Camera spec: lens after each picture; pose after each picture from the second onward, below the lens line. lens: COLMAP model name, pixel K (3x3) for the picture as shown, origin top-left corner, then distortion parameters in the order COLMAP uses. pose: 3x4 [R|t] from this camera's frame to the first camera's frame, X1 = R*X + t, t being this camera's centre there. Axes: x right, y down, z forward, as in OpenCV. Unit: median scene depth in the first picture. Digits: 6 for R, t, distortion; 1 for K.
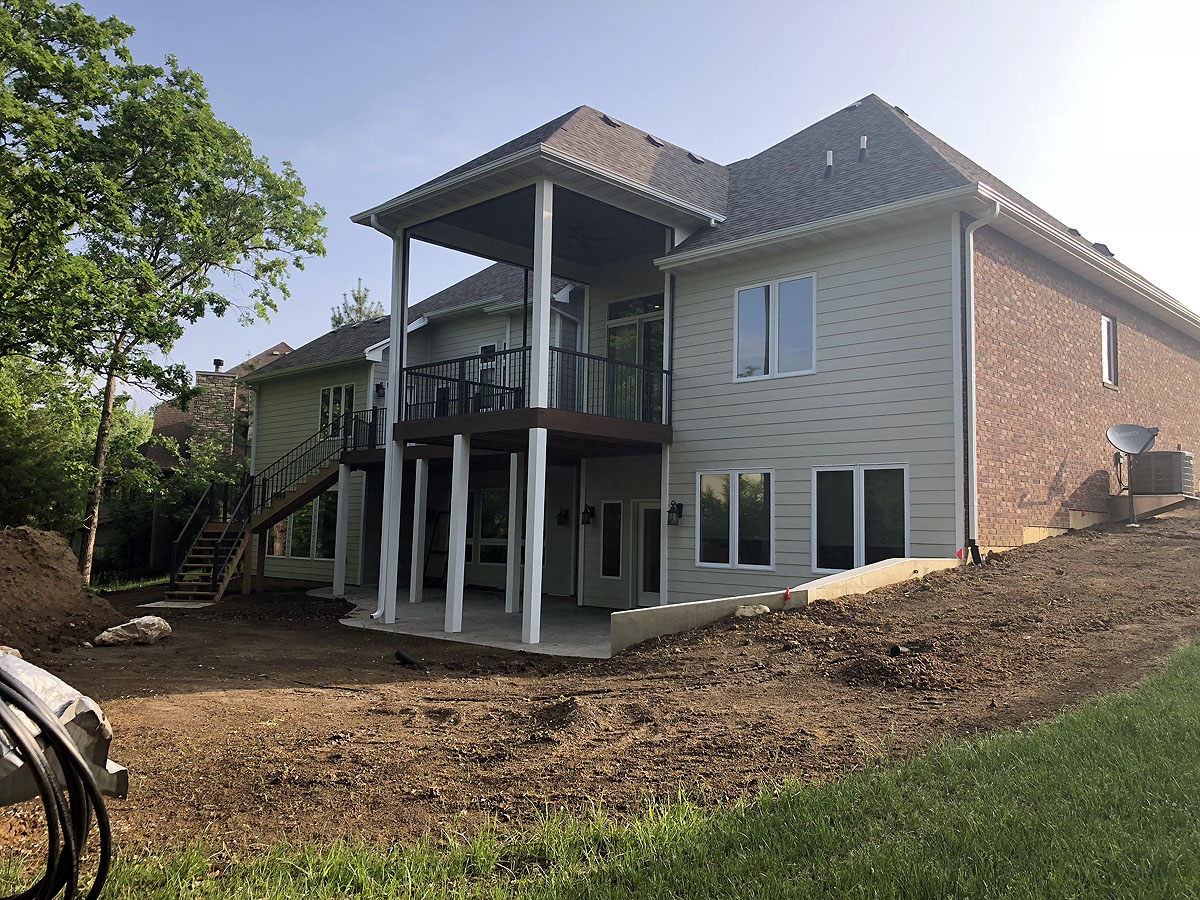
lens RADIAL K [[999.3, 0, 595.6], [0, 999.3, 450.8], [0, 0, 1]] dist [0.019545, 0.001869]
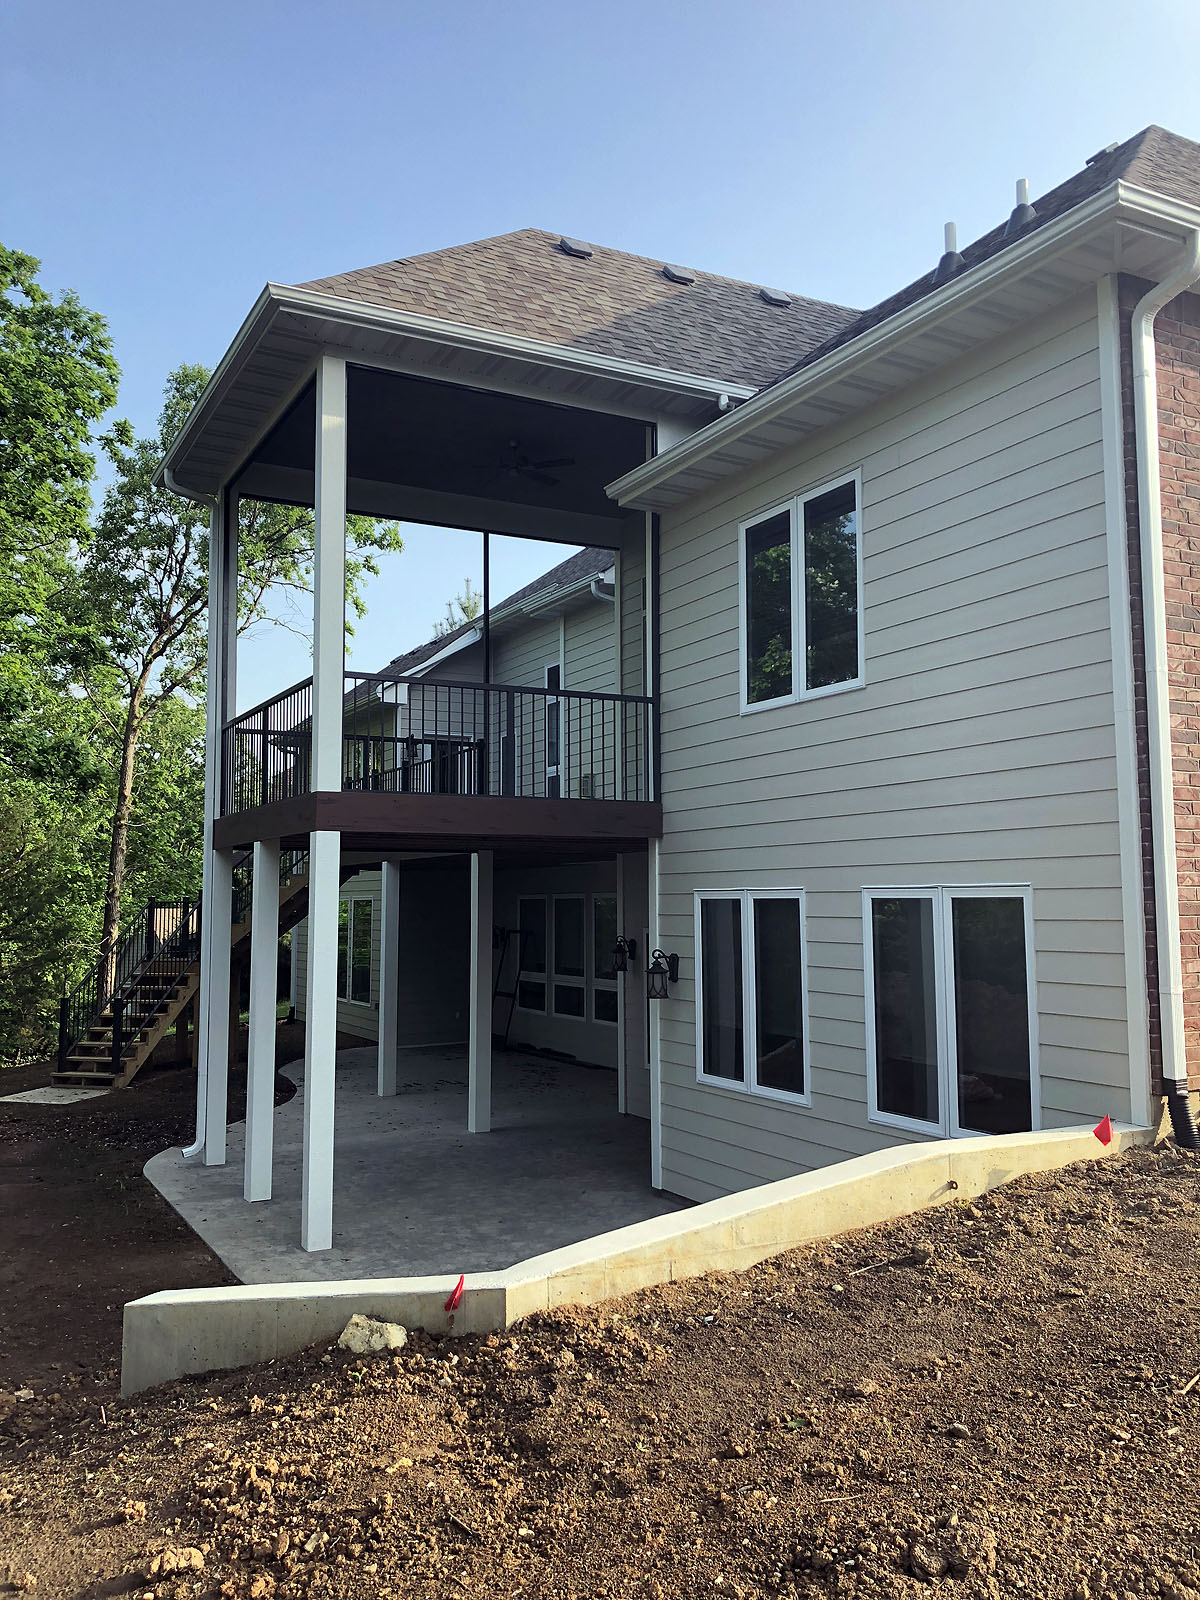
lens RADIAL K [[1332.4, 0, 605.0], [0, 1332.4, 791.7], [0, 0, 1]] dist [0.019545, 0.001869]
pose [[0.955551, -0.050398, -0.290488, 0.275798], [0.049403, 0.998721, -0.010764, -0.027188], [0.290658, -0.004065, 0.956818, 0.363300]]
